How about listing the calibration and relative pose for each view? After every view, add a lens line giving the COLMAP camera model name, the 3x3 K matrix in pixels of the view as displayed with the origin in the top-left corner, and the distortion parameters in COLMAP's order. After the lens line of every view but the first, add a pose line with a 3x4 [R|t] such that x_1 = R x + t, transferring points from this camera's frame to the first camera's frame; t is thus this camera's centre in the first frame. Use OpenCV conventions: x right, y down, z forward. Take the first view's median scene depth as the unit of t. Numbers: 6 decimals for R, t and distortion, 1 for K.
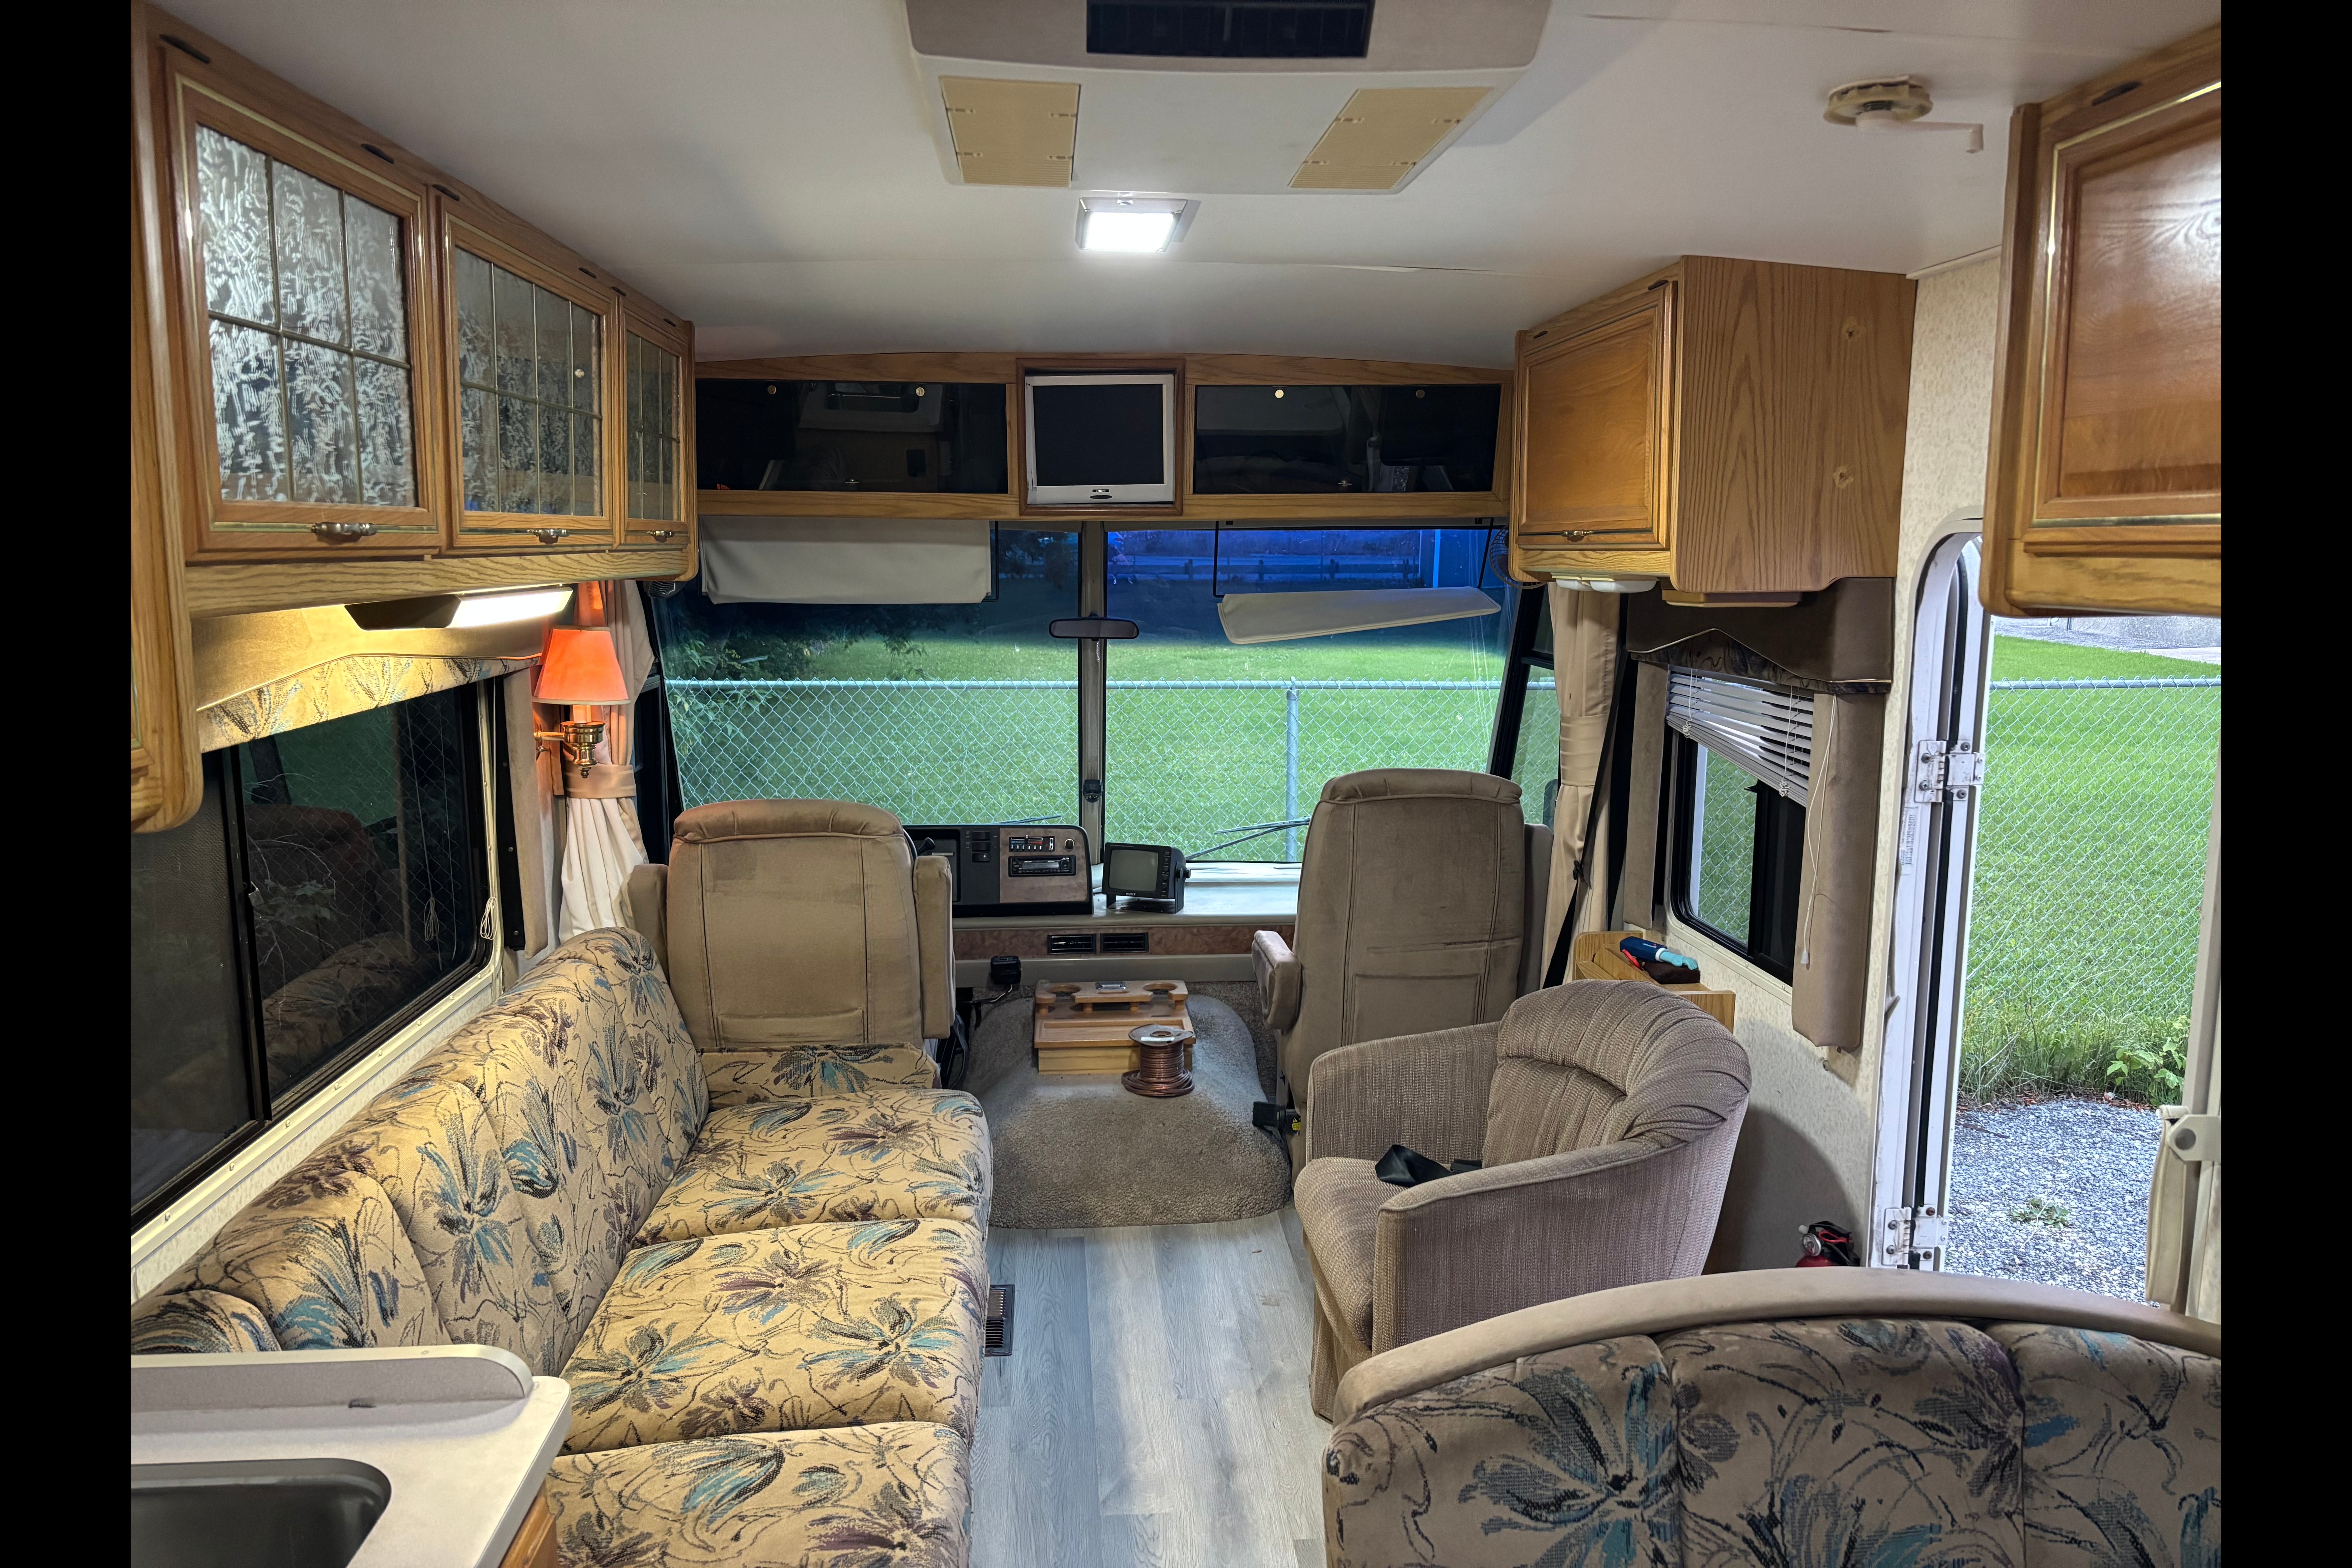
lens RADIAL K [[1663.9, 0, 1174.1], [0, 1663.9, 779.6], [0, 0, 1]] dist [0.001281, -0.000731]
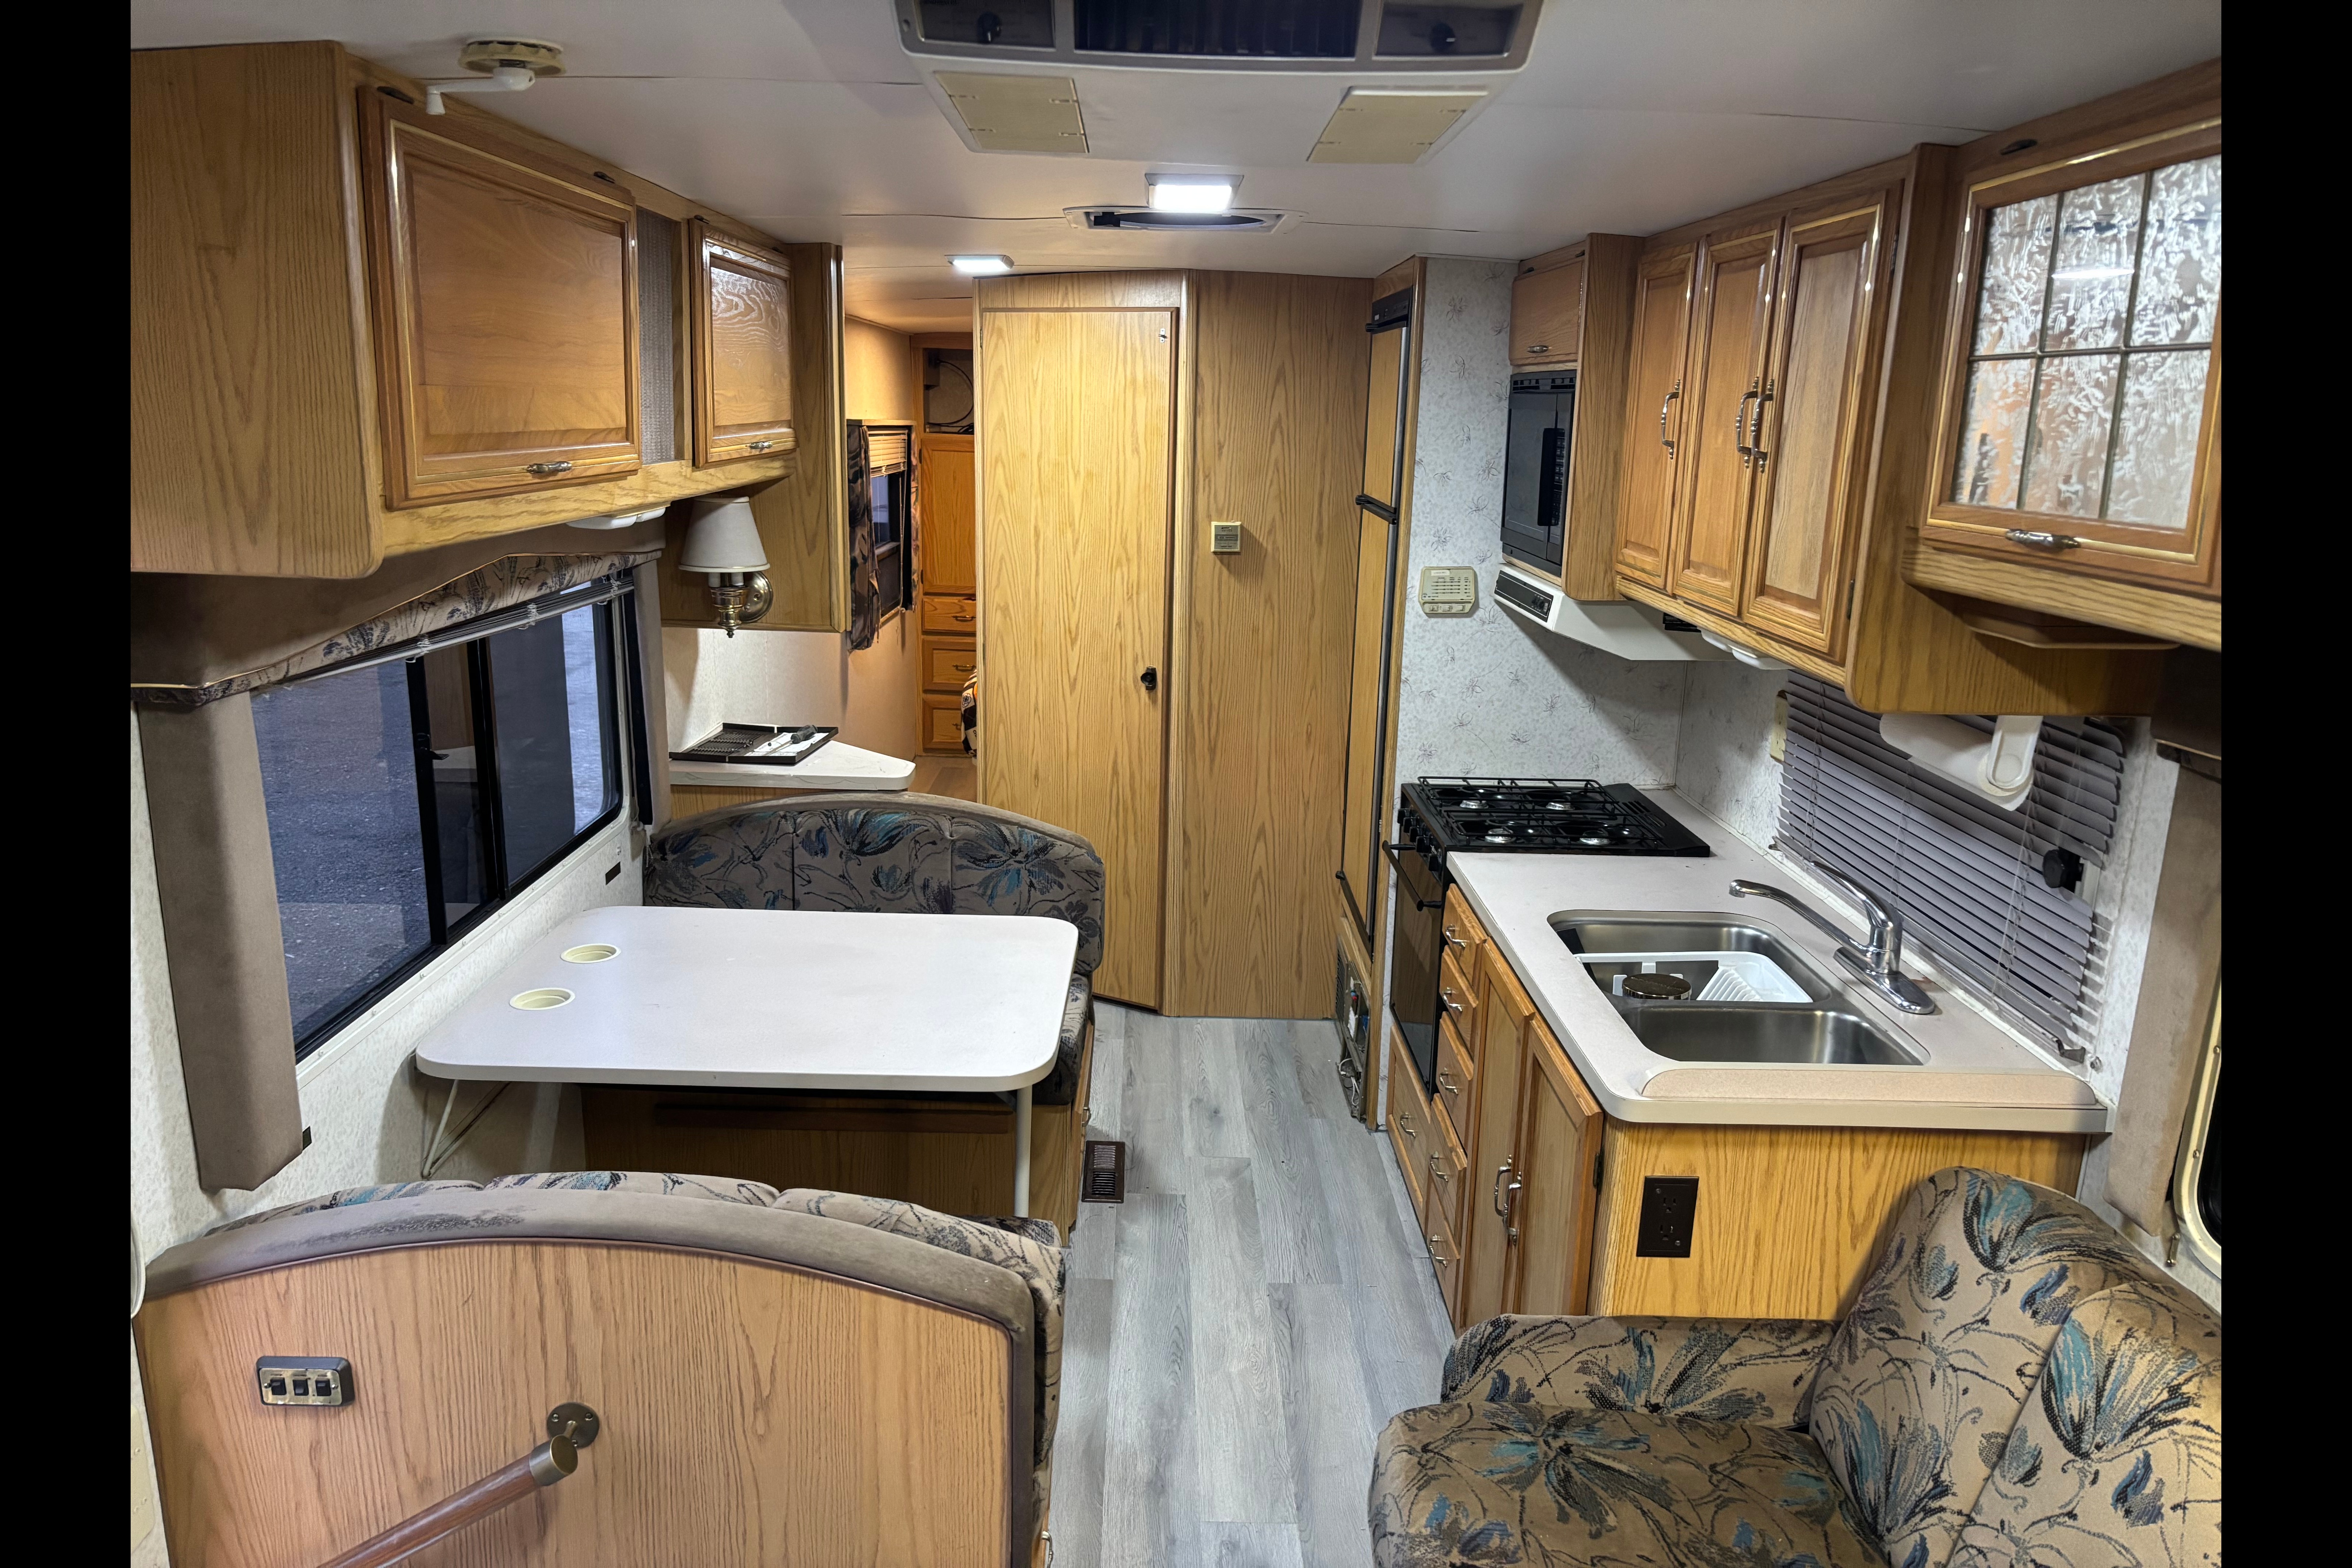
lens RADIAL K [[1663.9, 0, 1177.4], [0, 1663.9, 788.8], [0, 0, 1]] dist [0.001281, -0.000731]
pose [[-0.997558, -0.042242, 0.055618, -0.041540], [-0.019329, 0.932229, 0.361353, -0.369564], [-0.067113, 0.359395, -0.930769, 2.062375]]
